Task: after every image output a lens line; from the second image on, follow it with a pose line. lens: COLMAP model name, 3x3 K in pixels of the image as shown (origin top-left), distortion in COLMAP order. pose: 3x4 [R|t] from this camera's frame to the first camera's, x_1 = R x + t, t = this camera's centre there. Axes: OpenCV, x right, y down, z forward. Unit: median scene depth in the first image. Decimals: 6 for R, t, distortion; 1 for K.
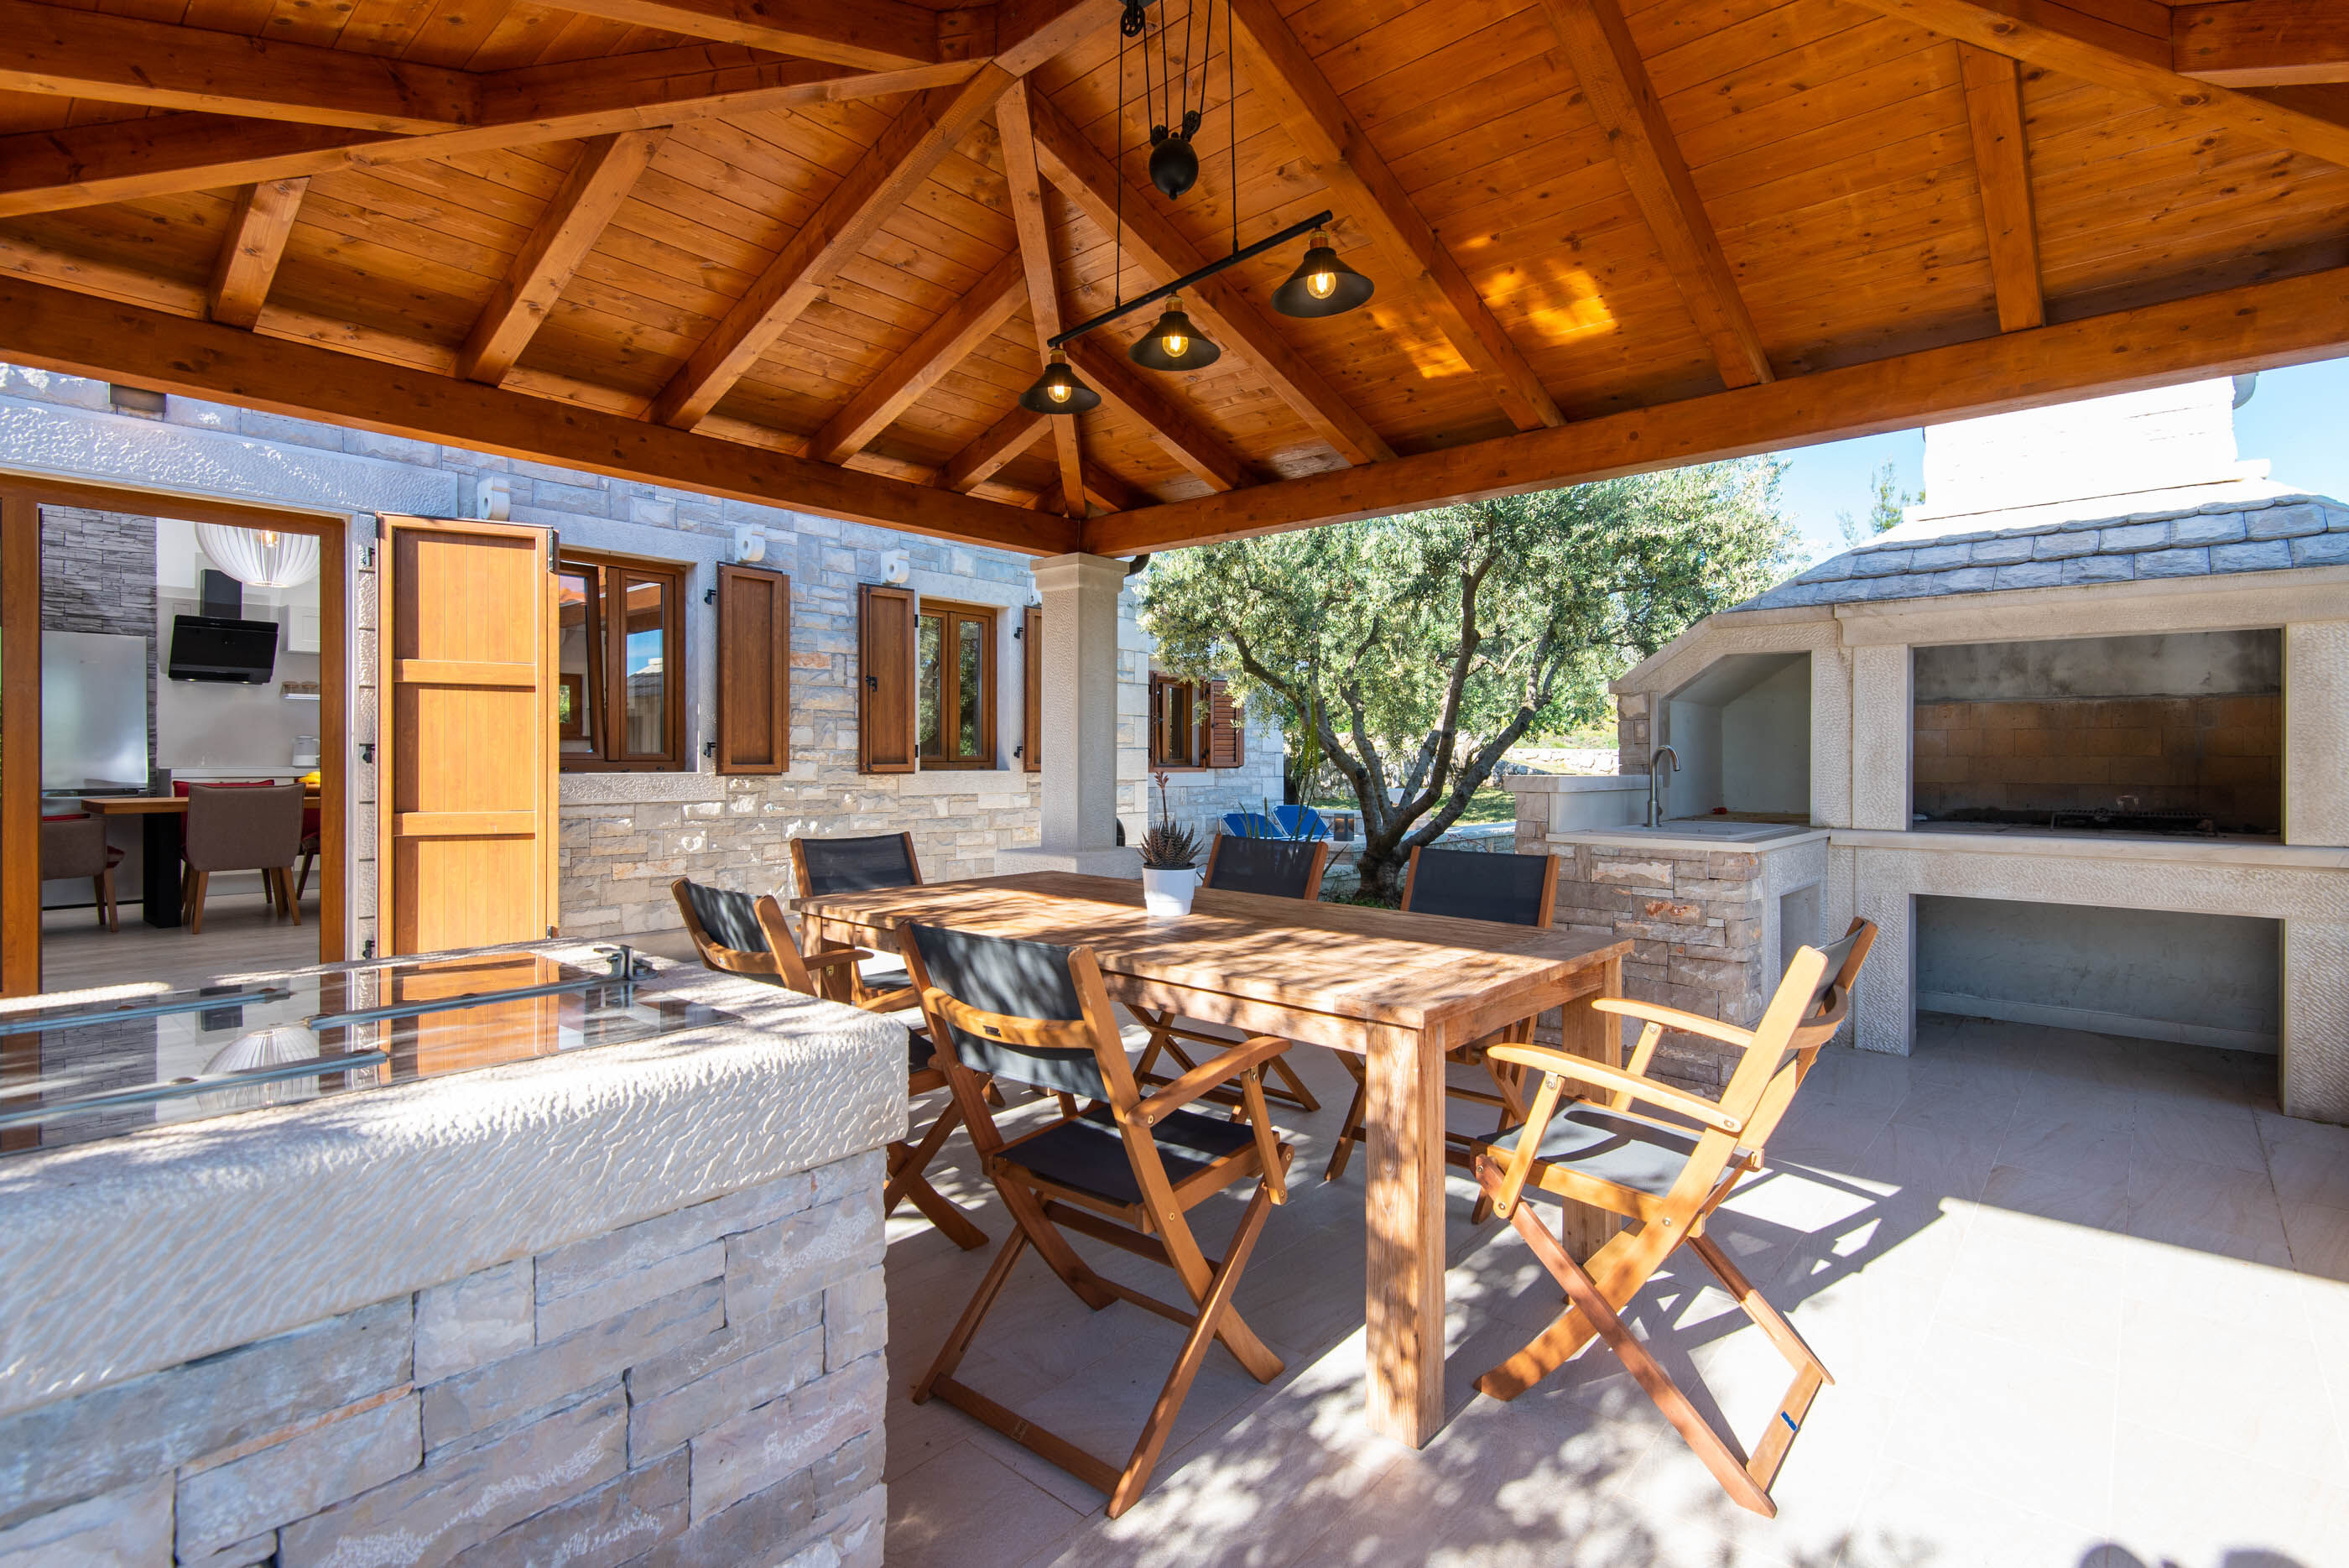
lens RADIAL K [[1092.5, 0, 1174.6], [0, 1092.5, 769.1], [0, 0, 1]] dist [-0.000718, -0.000213]
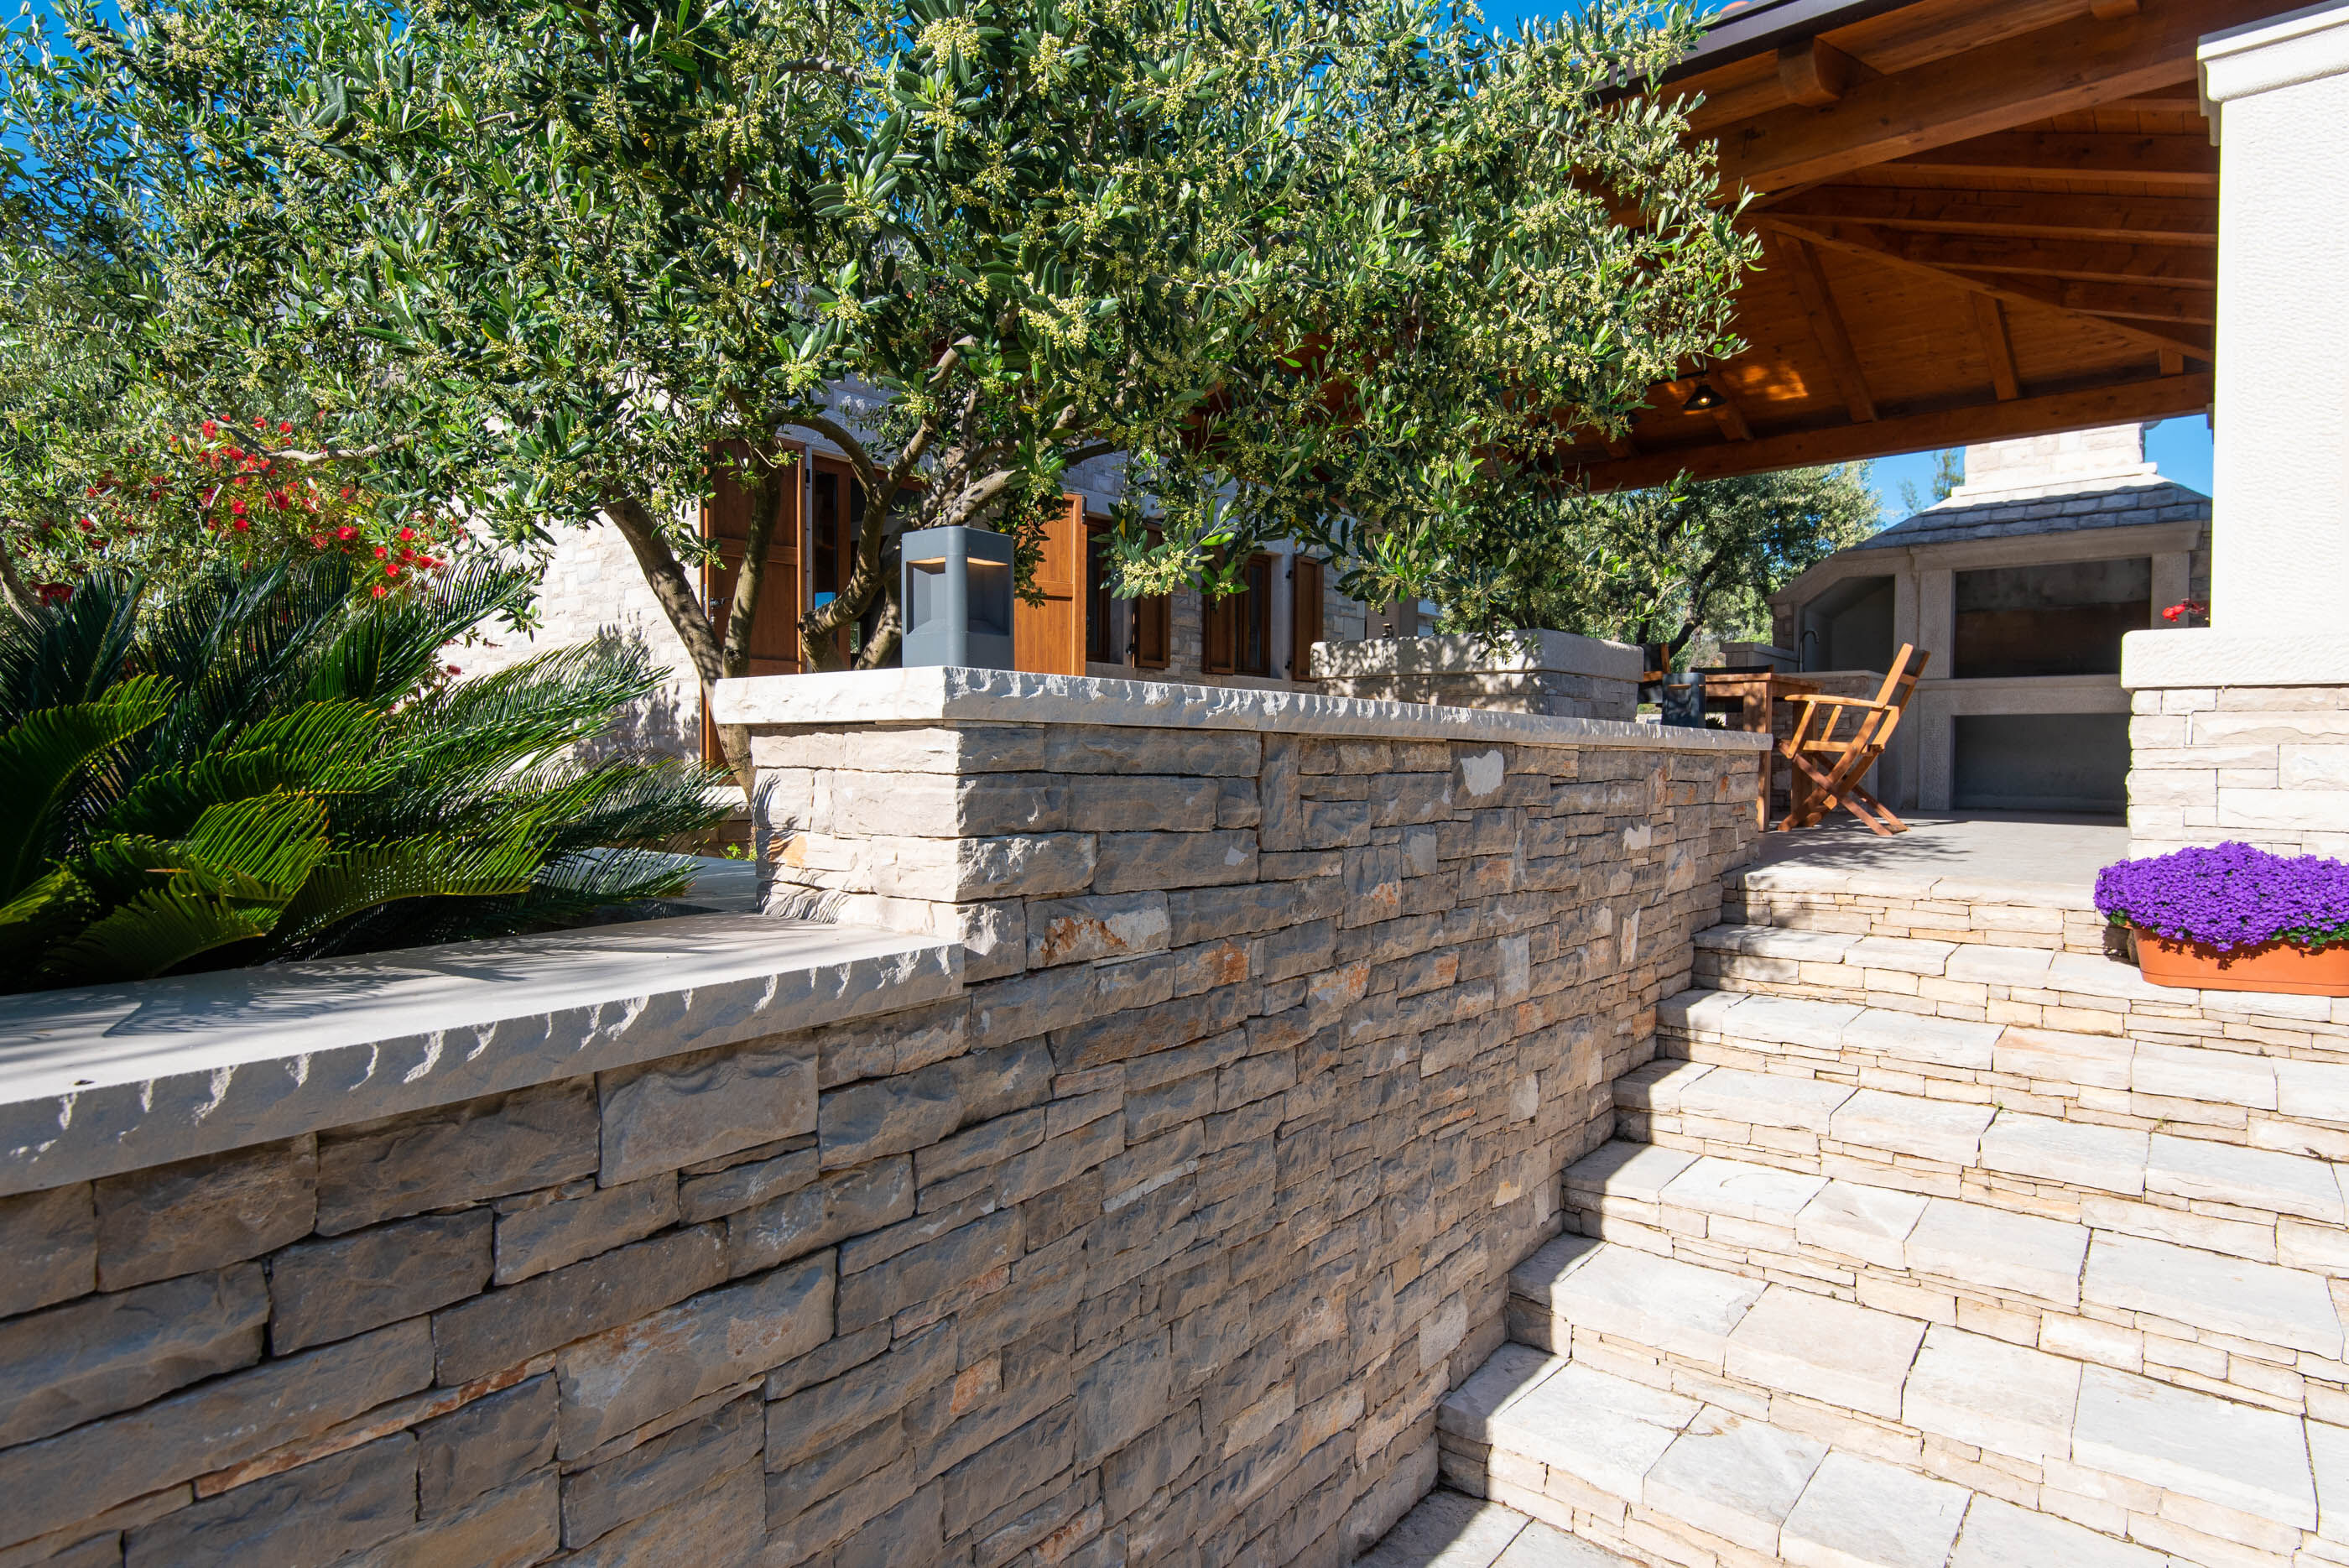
lens RADIAL K [[1240.3, 0, 1174.5], [0, 1240.3, 784.0], [0, 0, 1]] dist [-0.000515, -0.001480]
pose [[0.999857, 0.001484, 0.016833, -0.544532], [-0.001789, 0.999834, 0.018154, 0.178877], [-0.016804, -0.018182, 0.999693, -0.872743]]
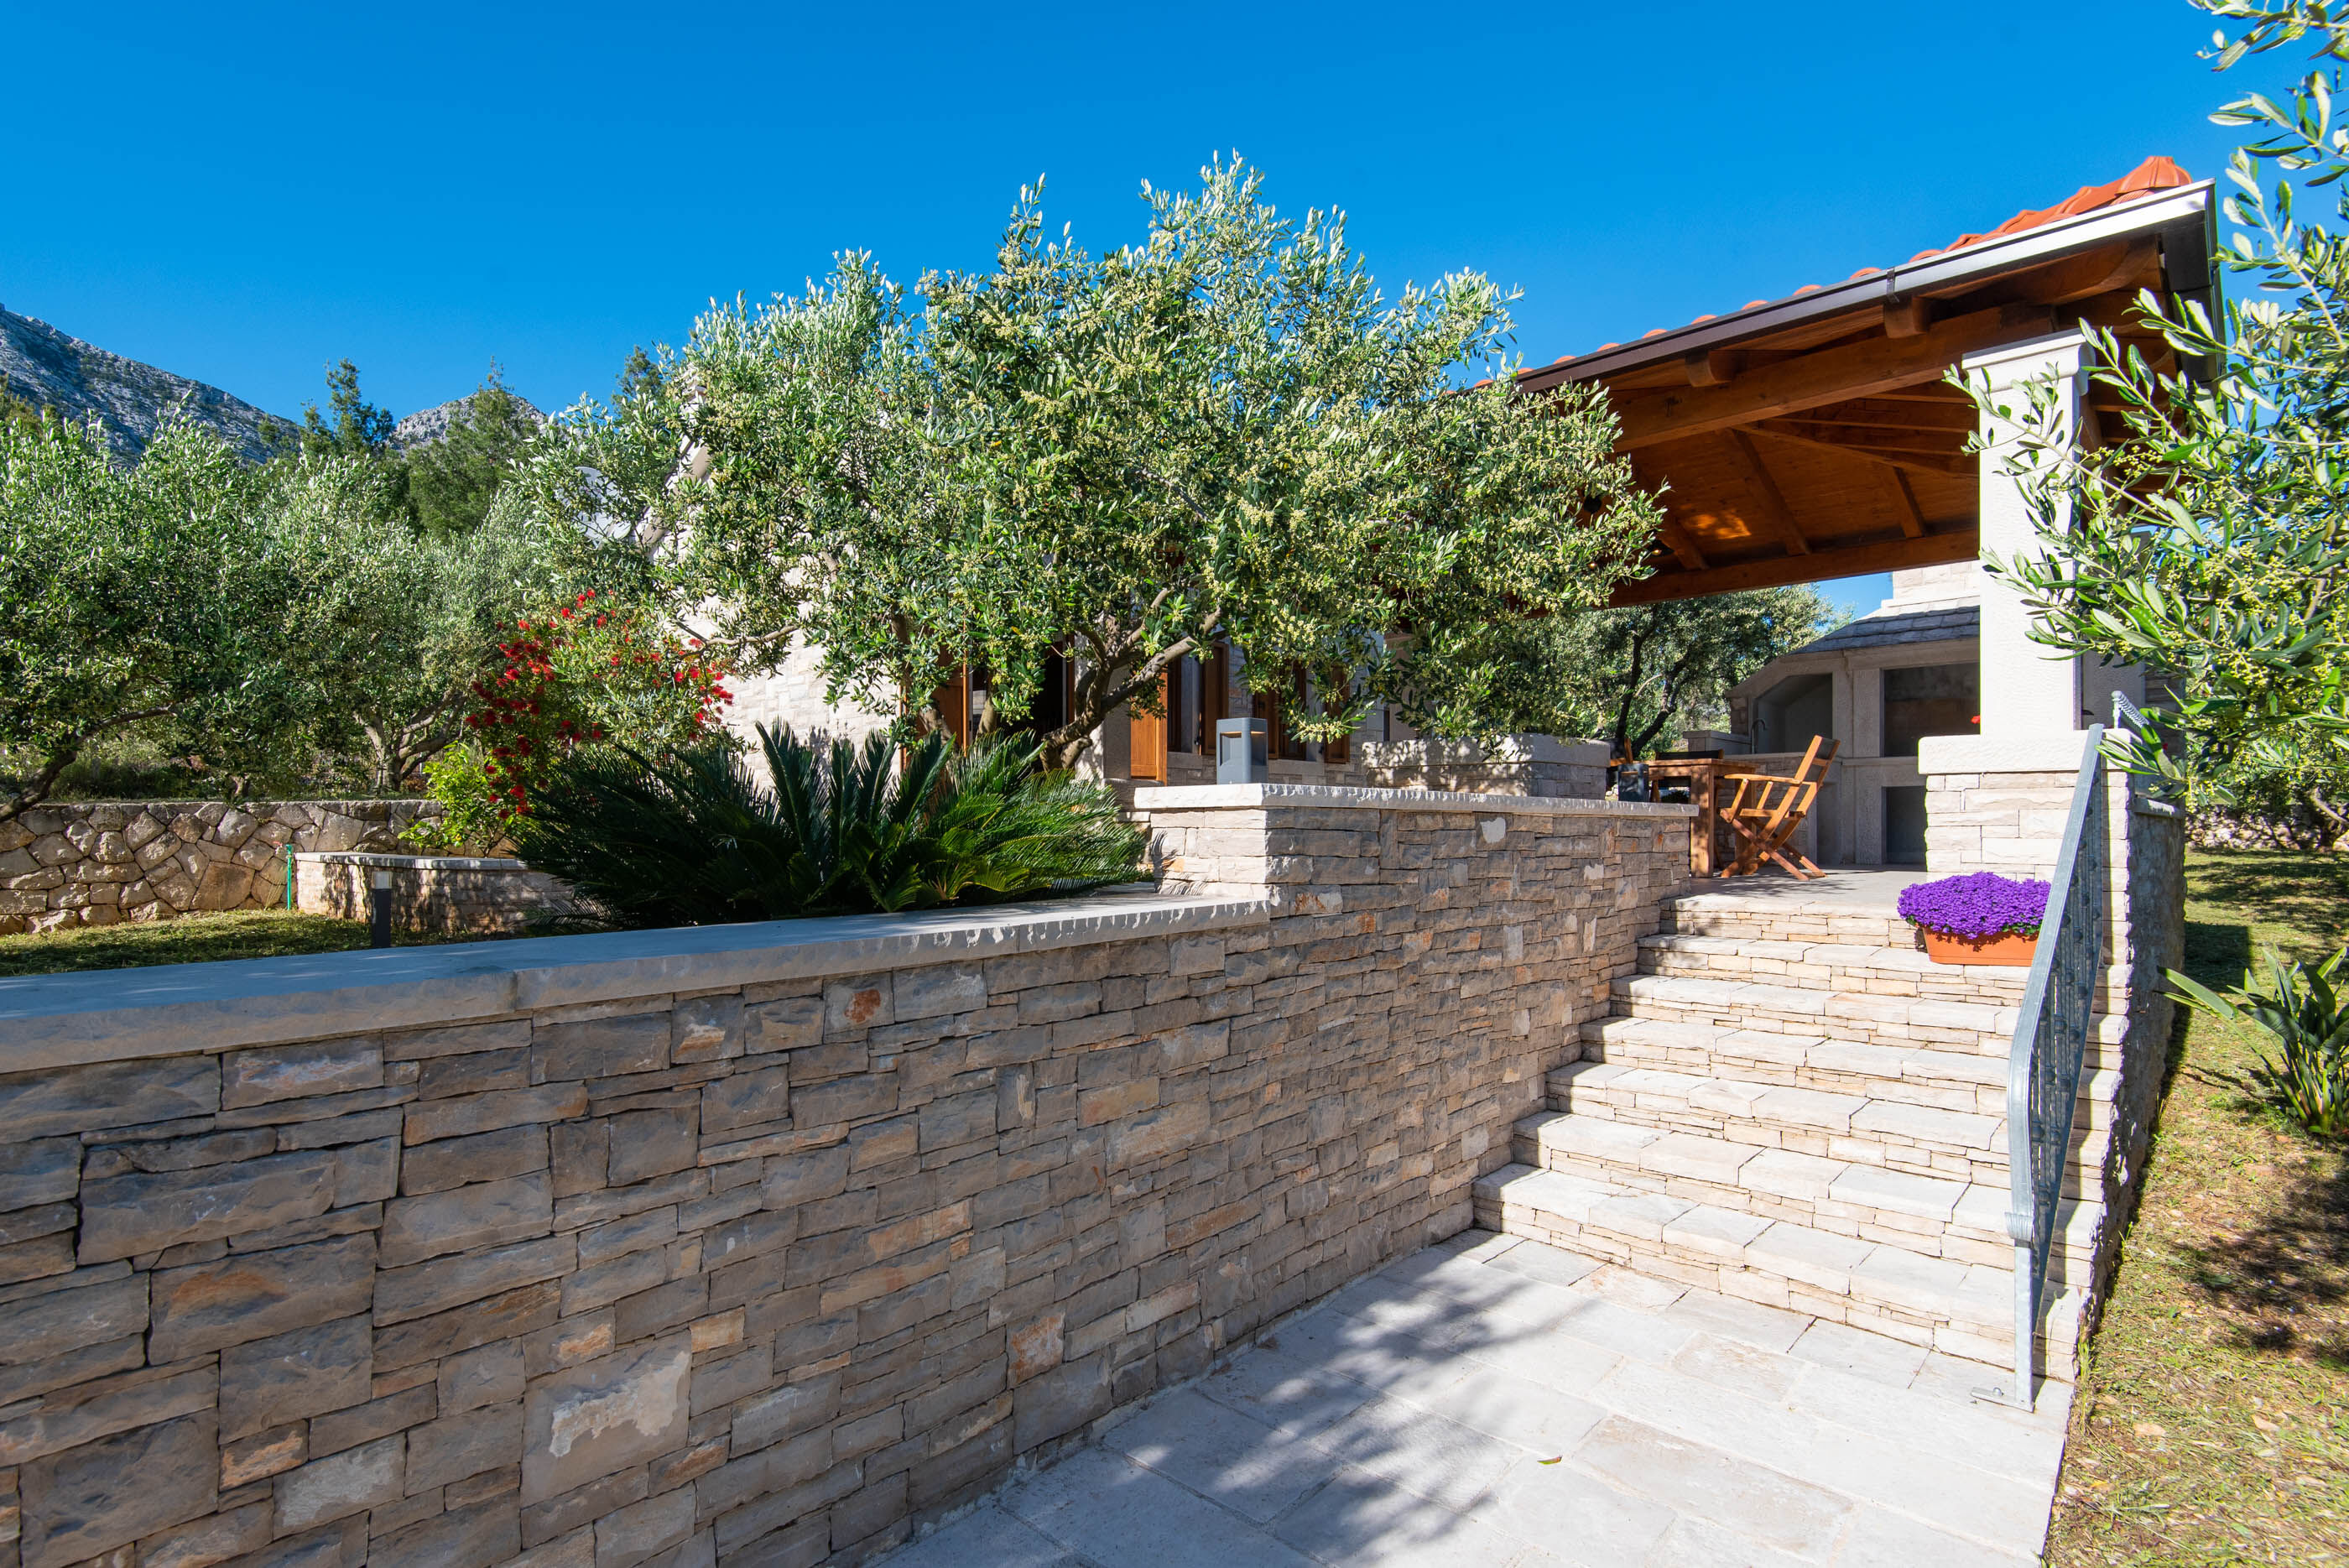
lens RADIAL K [[1139.6, 0, 1047.2], [0, 1139.6, 824.0], [0, 0, 1]] dist [-0.011604, -0.000268]
pose [[0.994313, -0.005484, -0.106360, -0.654419], [0.004726, 0.999962, -0.007379, 0.183803], [0.106396, 0.006834, 0.994300, -1.259174]]
